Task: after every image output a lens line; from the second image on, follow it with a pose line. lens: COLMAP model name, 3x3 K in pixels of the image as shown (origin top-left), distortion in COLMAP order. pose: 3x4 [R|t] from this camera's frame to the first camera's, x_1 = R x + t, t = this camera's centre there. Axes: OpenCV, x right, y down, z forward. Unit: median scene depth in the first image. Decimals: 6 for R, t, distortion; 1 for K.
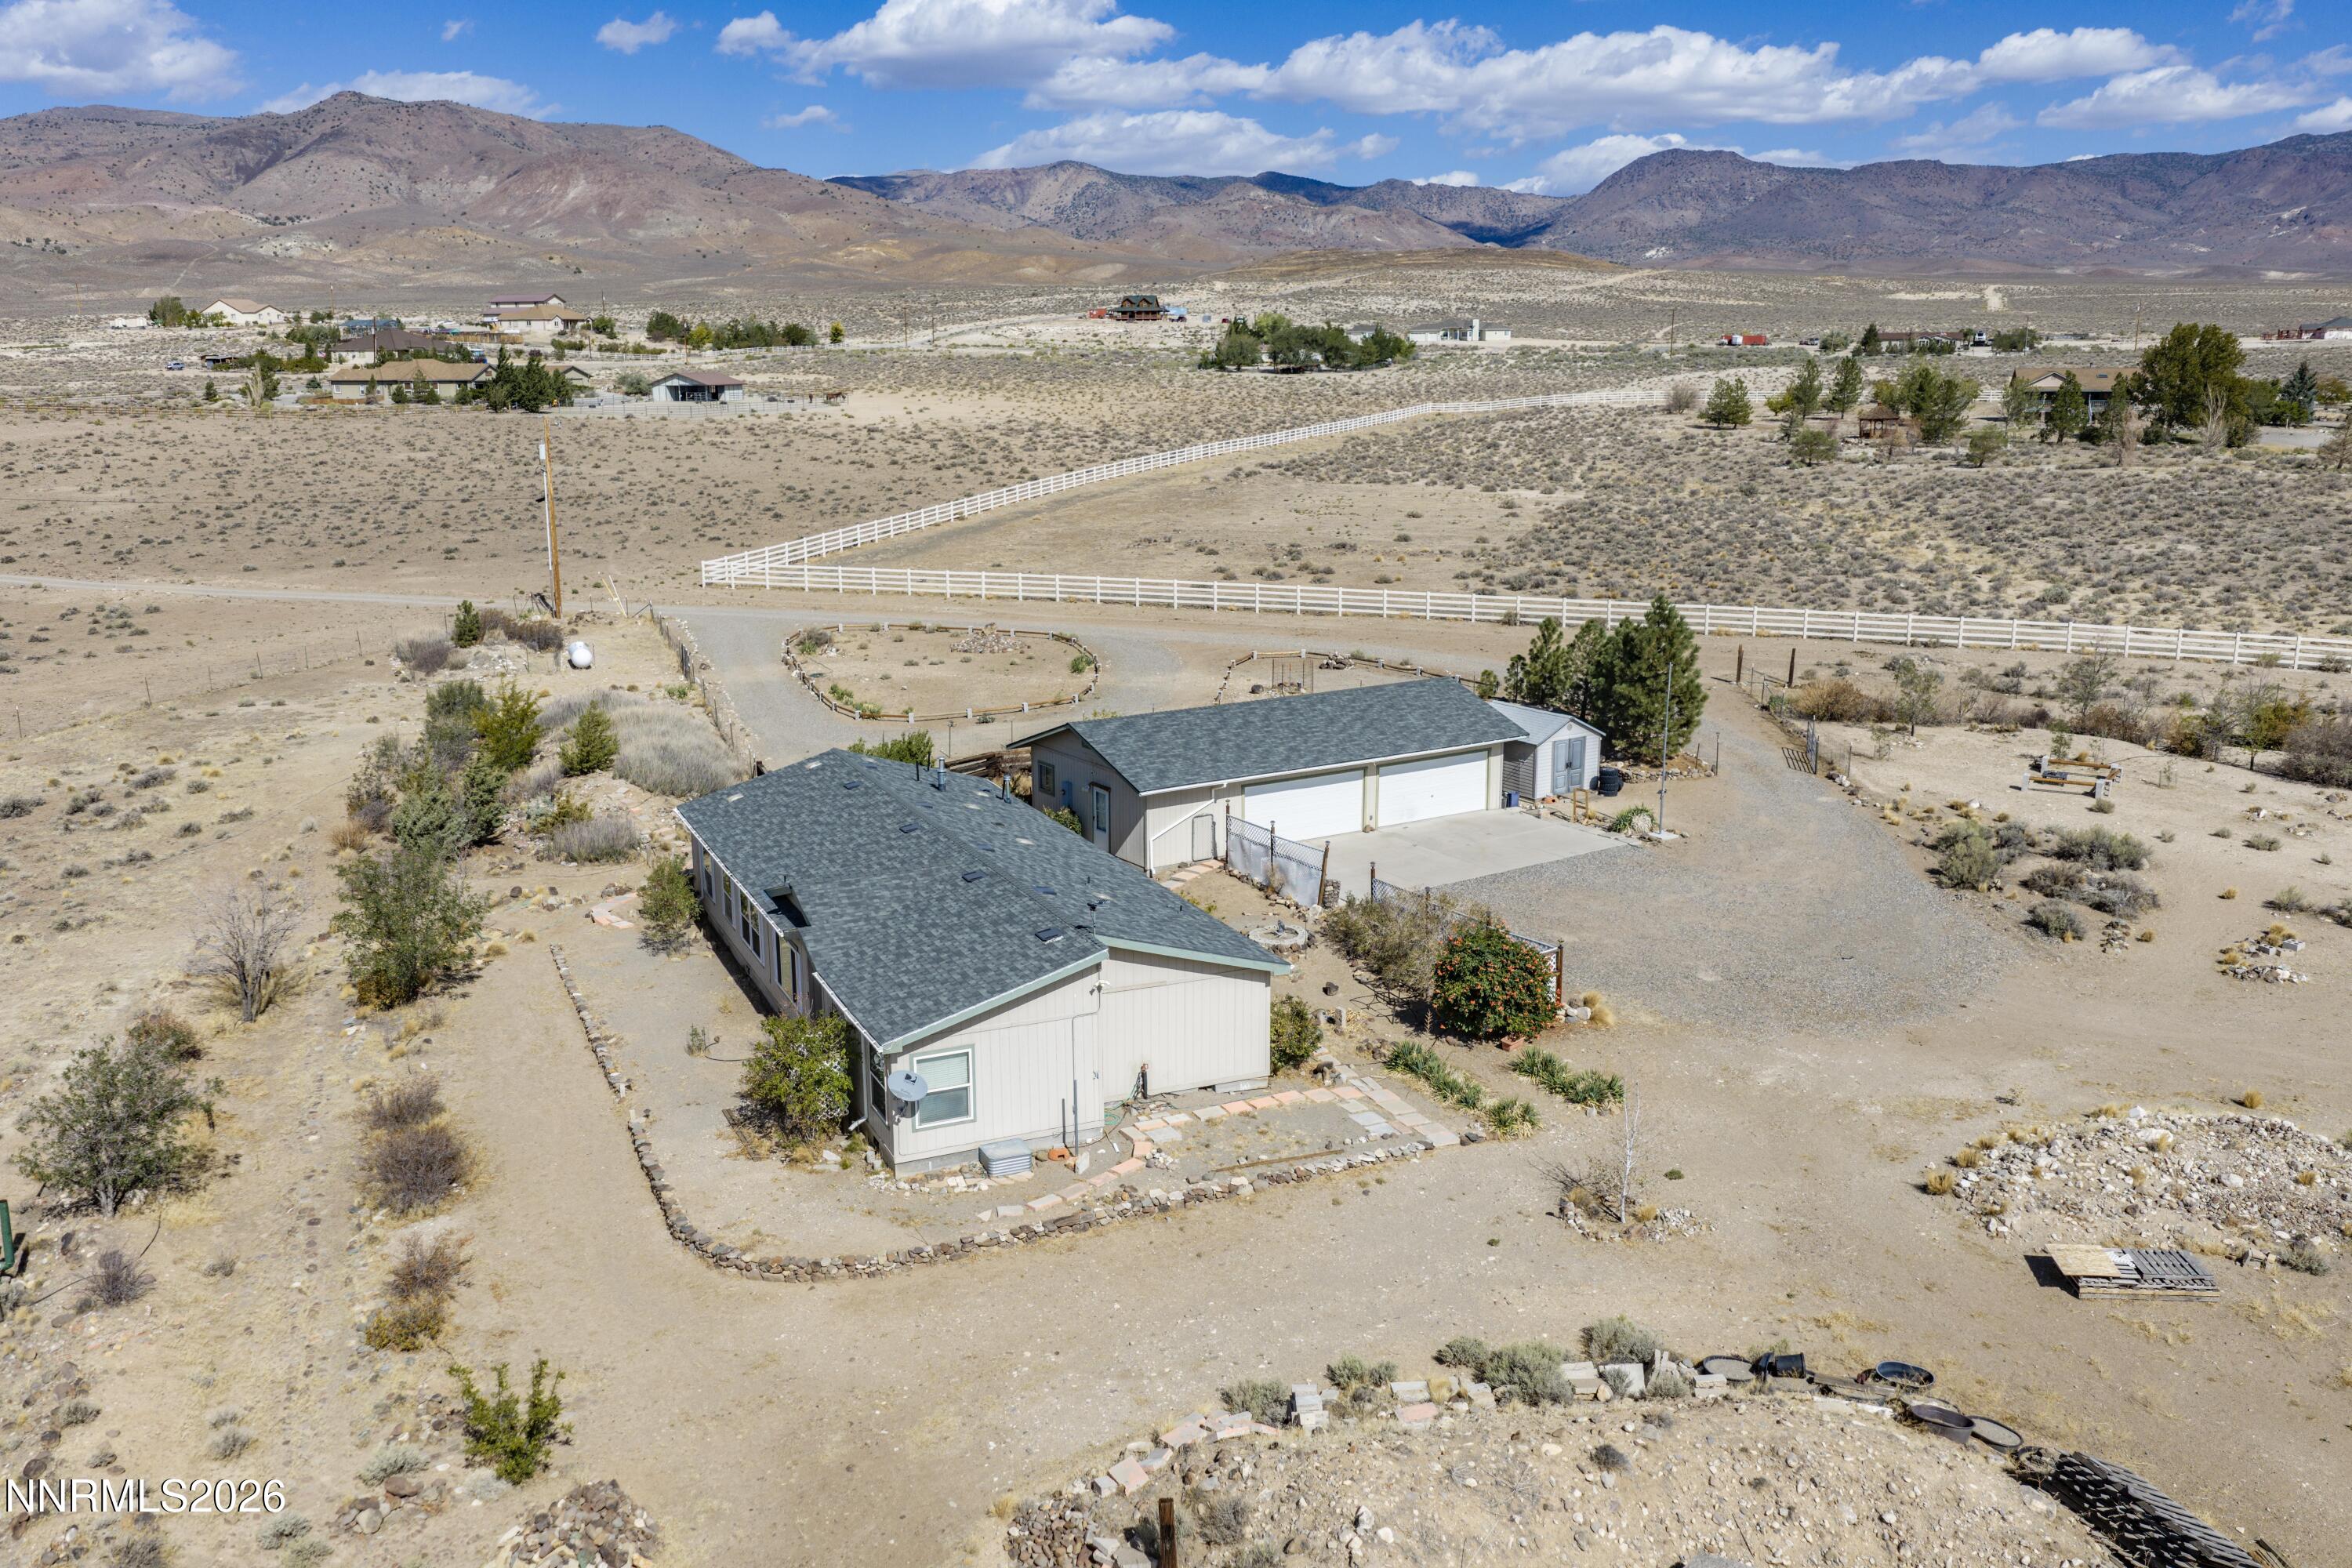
lens RADIAL K [[1948.3, 0, 1176.4], [0, 1948.3, 789.6], [0, 0, 1]] dist [0.015503, -0.027253]
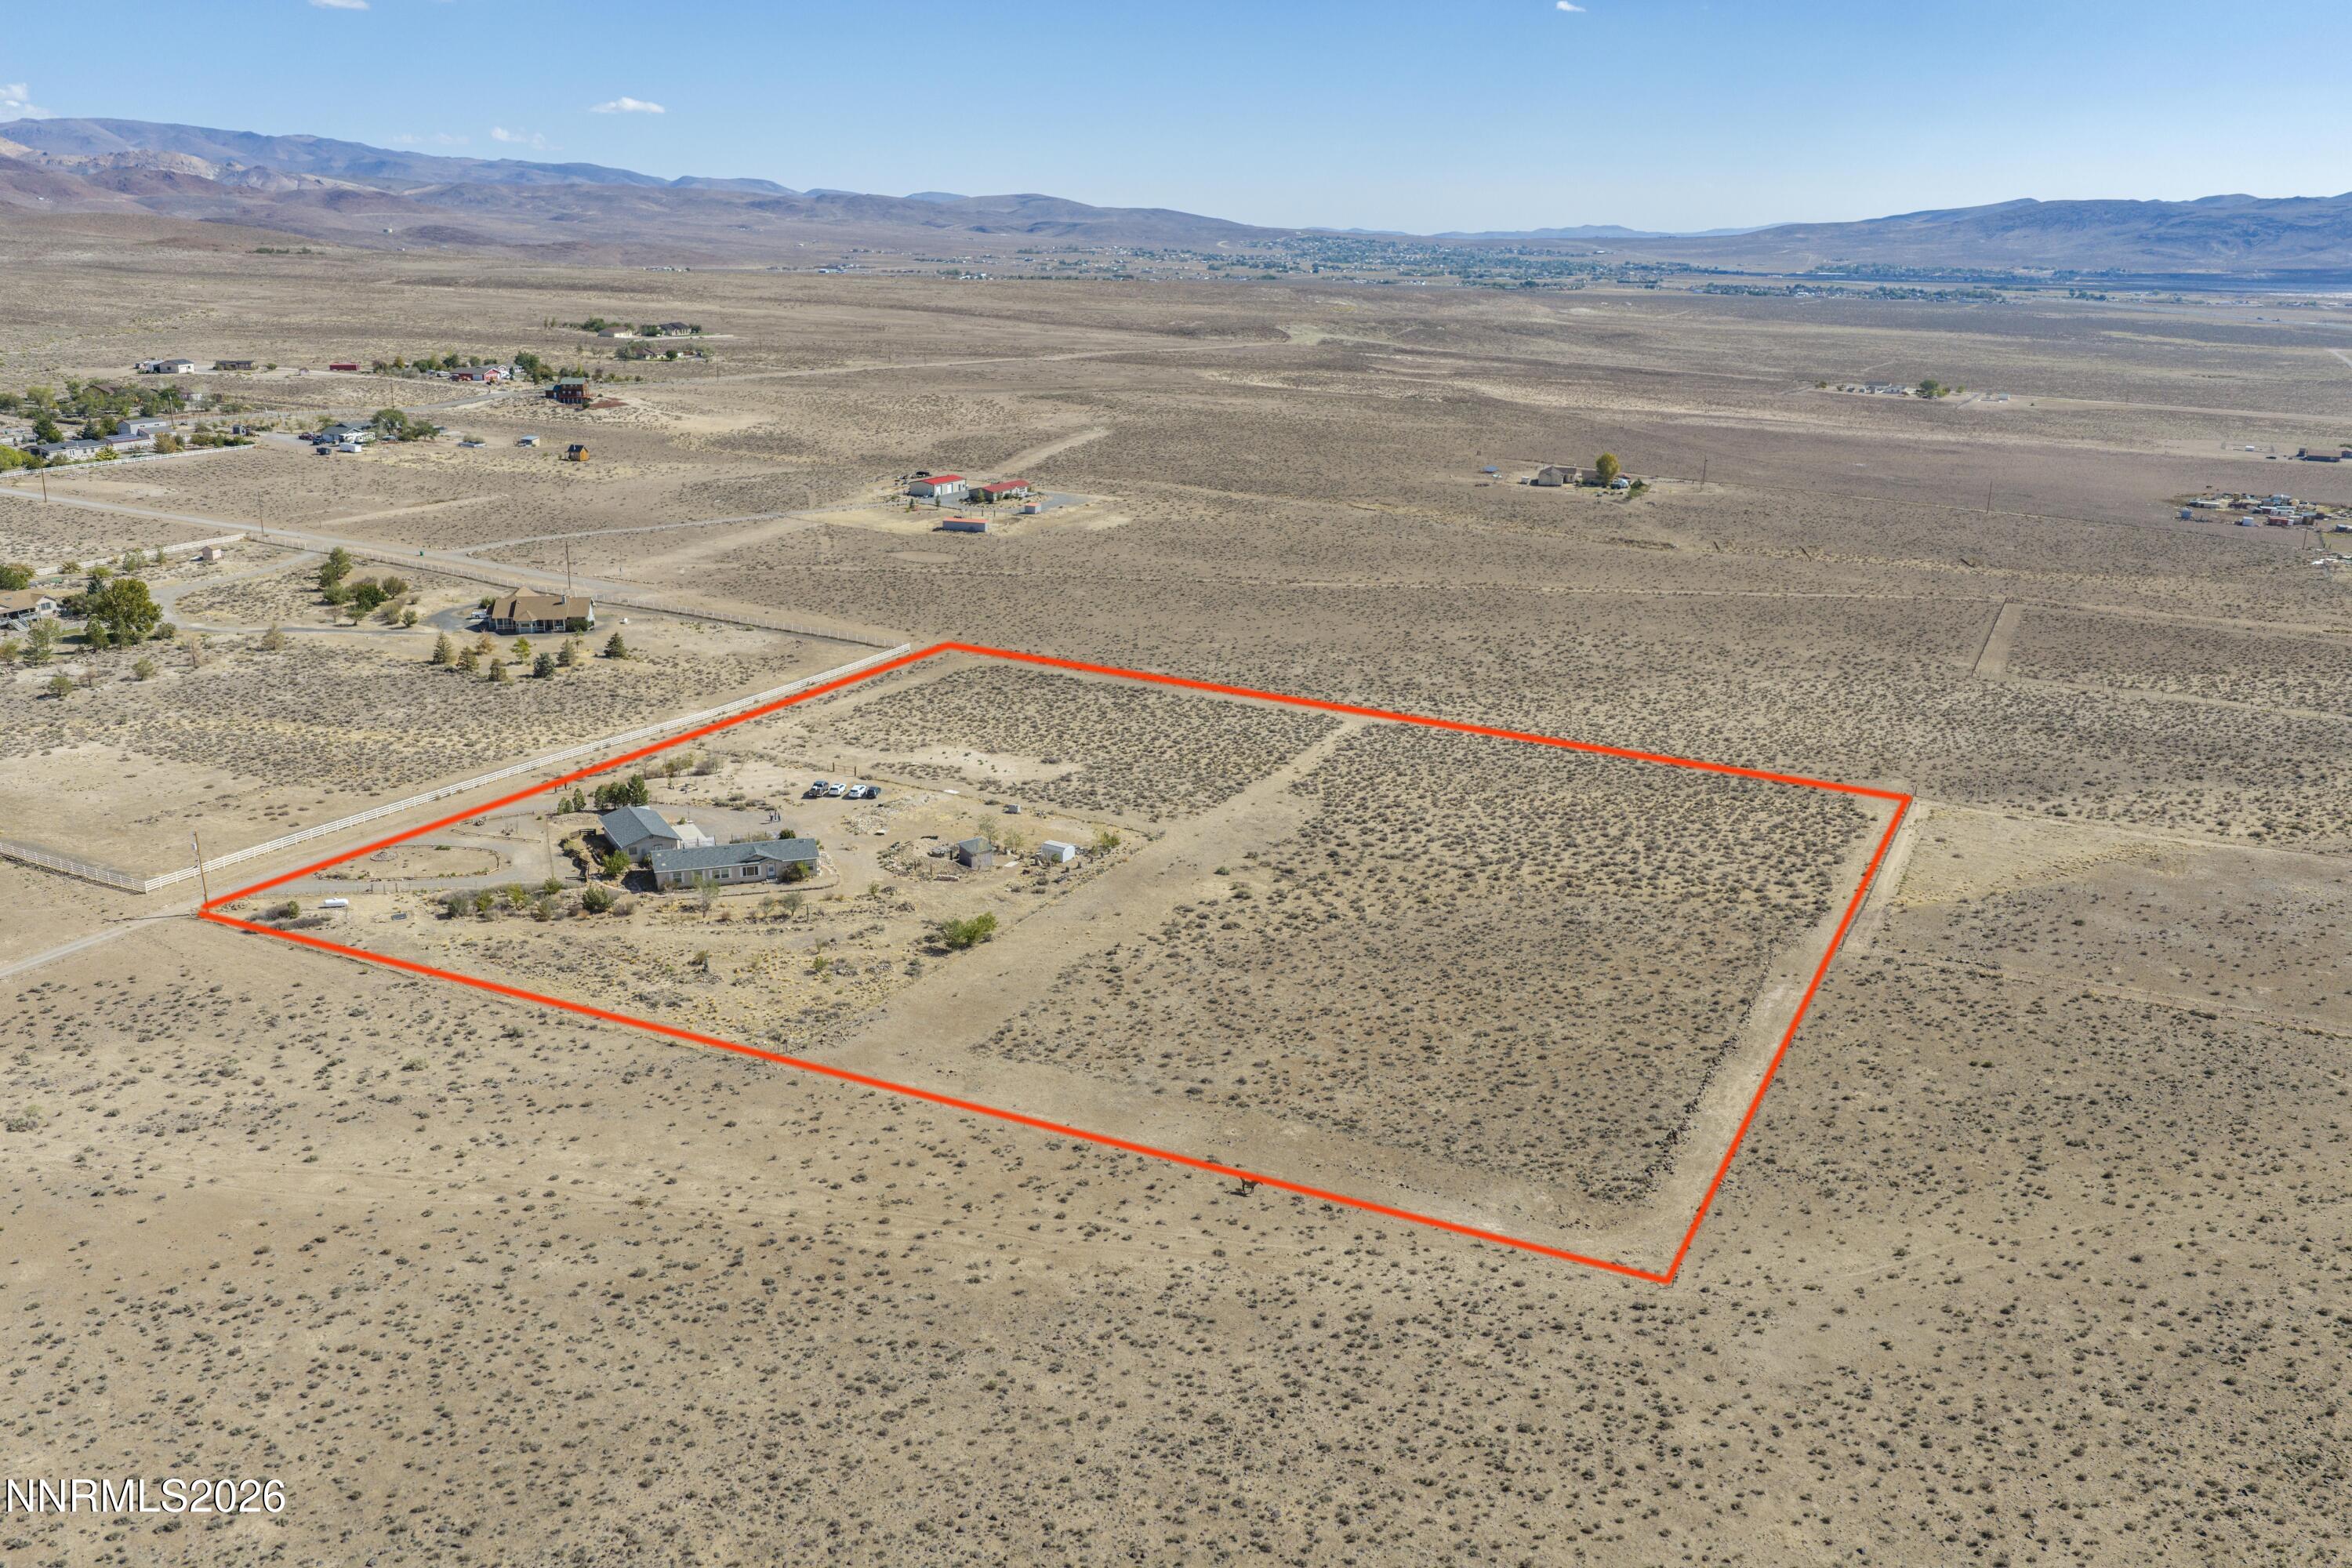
lens RADIAL K [[1948.3, 0, 1180.4], [0, 1948.3, 780.9], [0, 0, 1]] dist [0.015503, -0.027253]
pose [[0.088825, -0.267312, 0.959507, -0.855237], [0.204838, 0.947627, 0.245040, -0.202743], [-0.974757, 0.174778, 0.138928, -0.169201]]
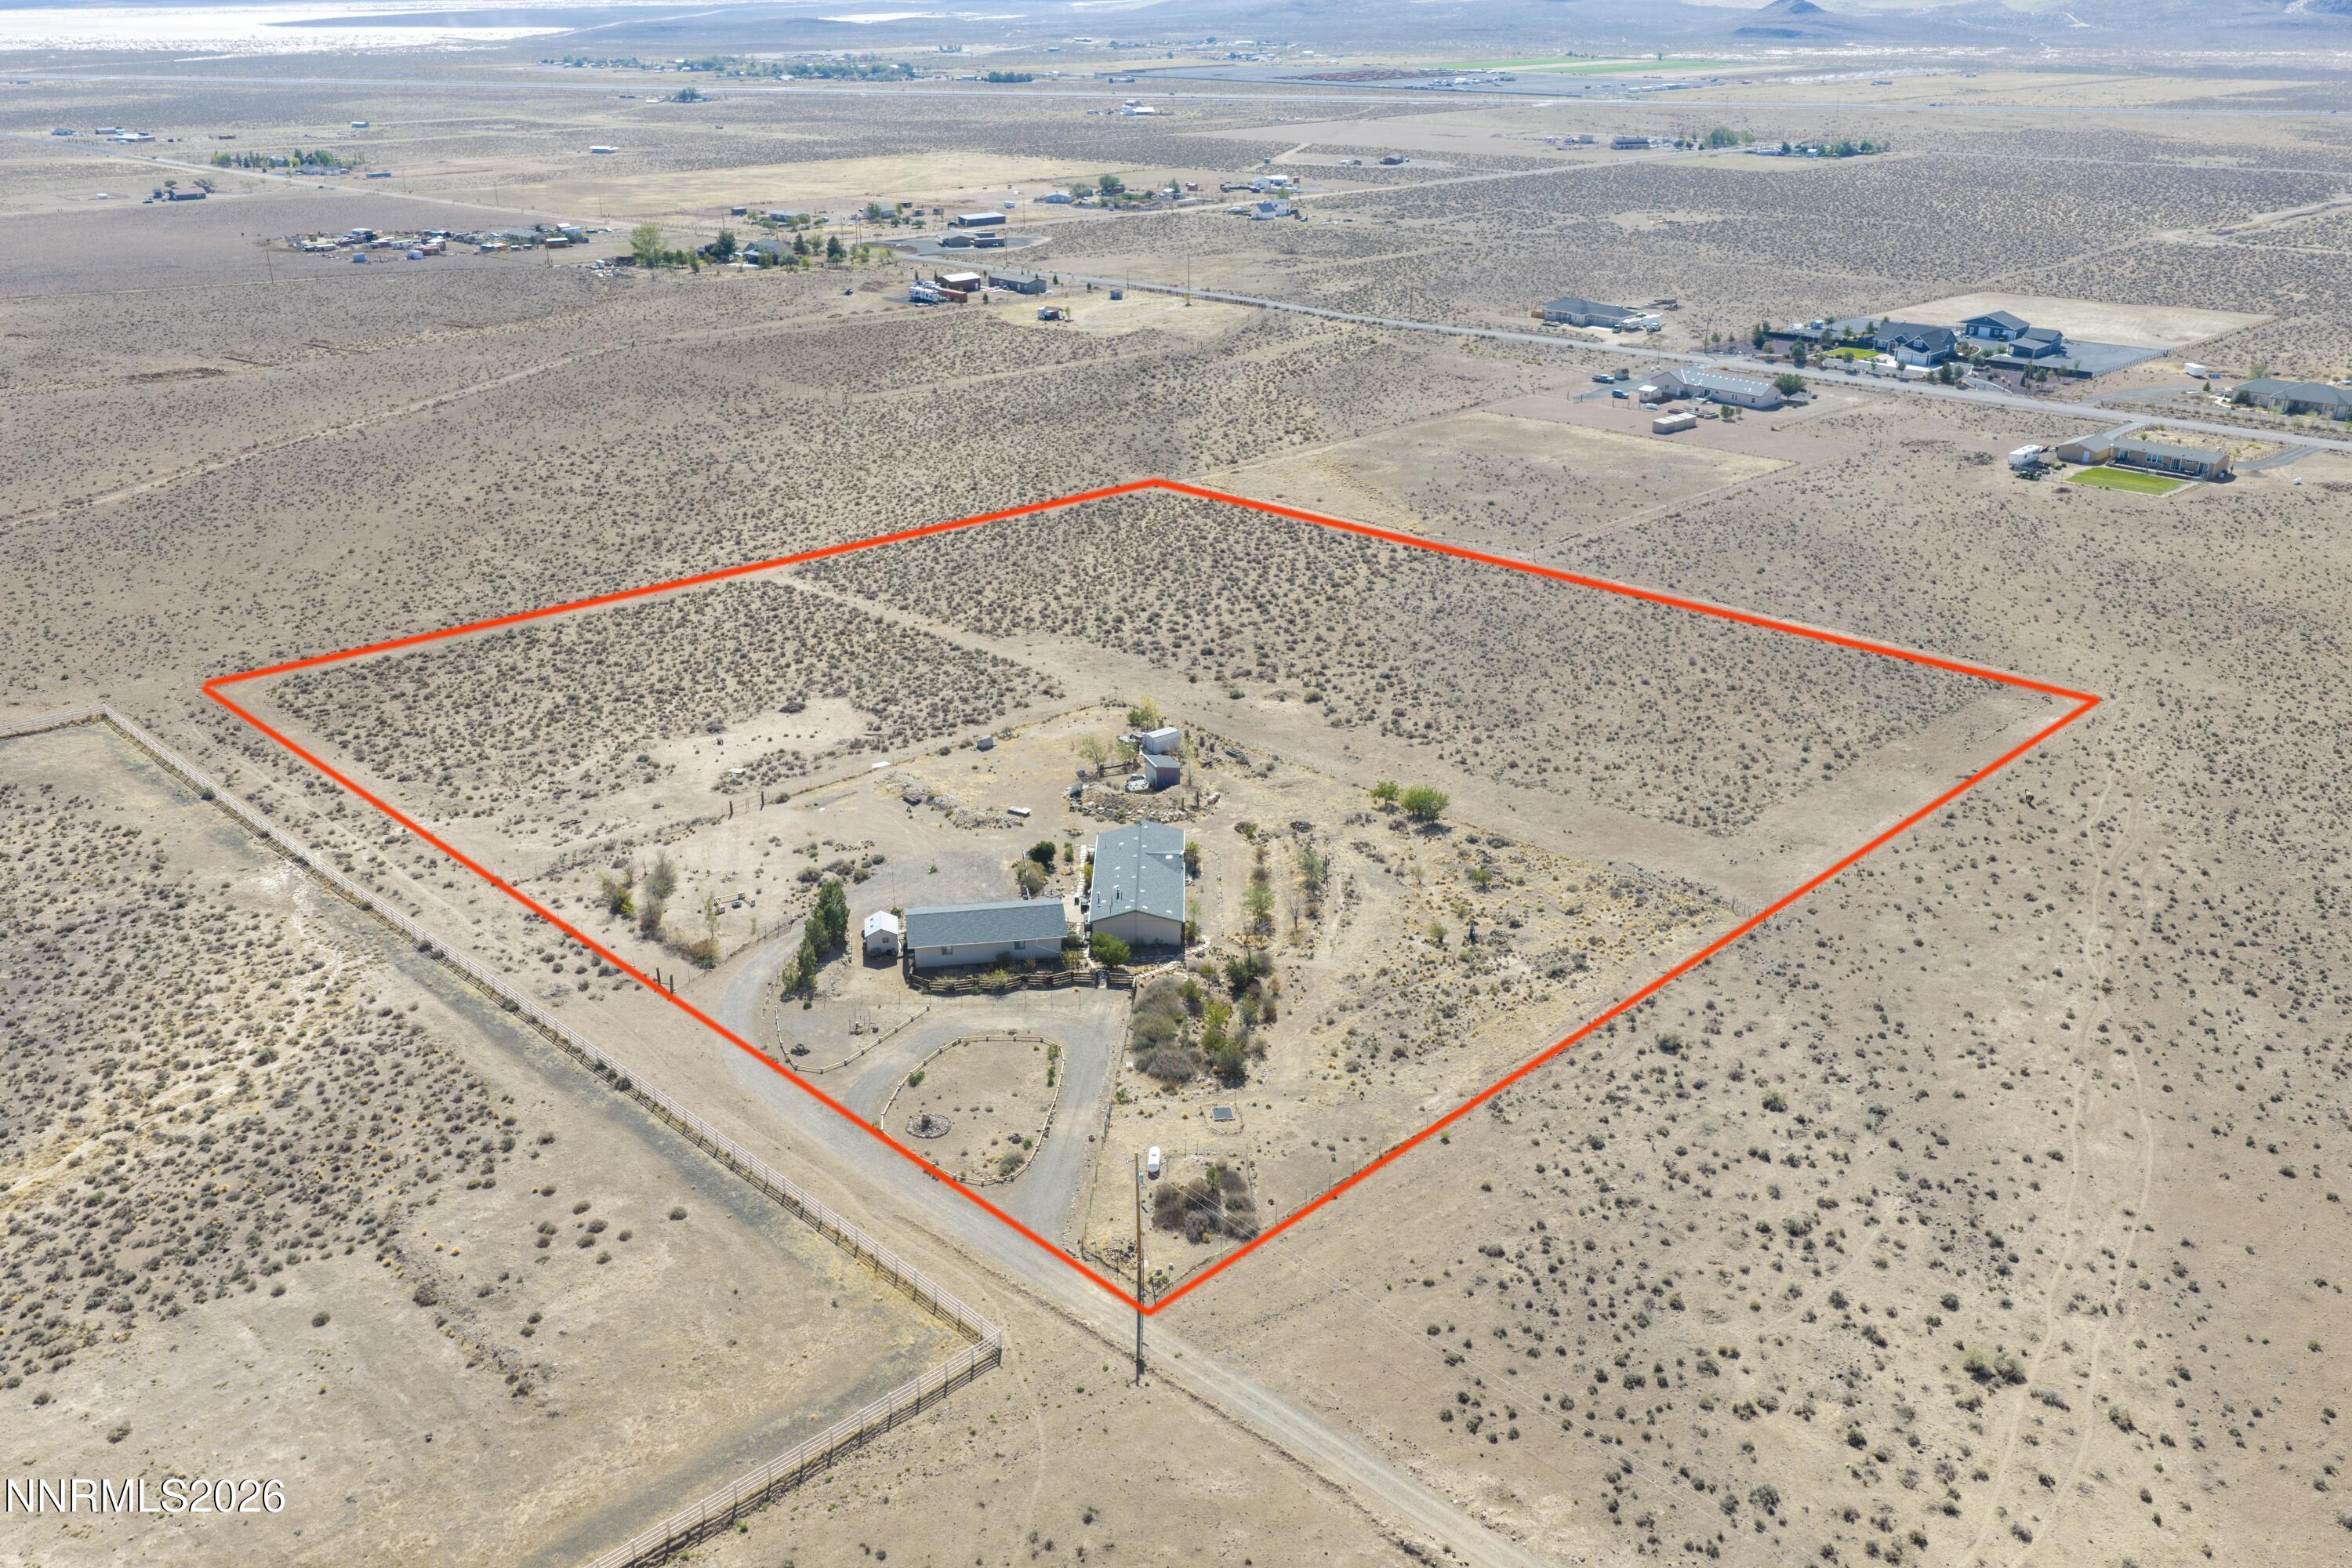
lens RADIAL K [[1948.3, 0, 1169.0], [0, 1948.3, 783.4], [0, 0, 1]] dist [0.015503, -0.027253]
pose [[-0.911853, -0.152319, 0.381212, -0.282442], [0.097651, 0.821481, 0.561813, -0.397859], [-0.398733, 0.549516, -0.734196, 0.638259]]
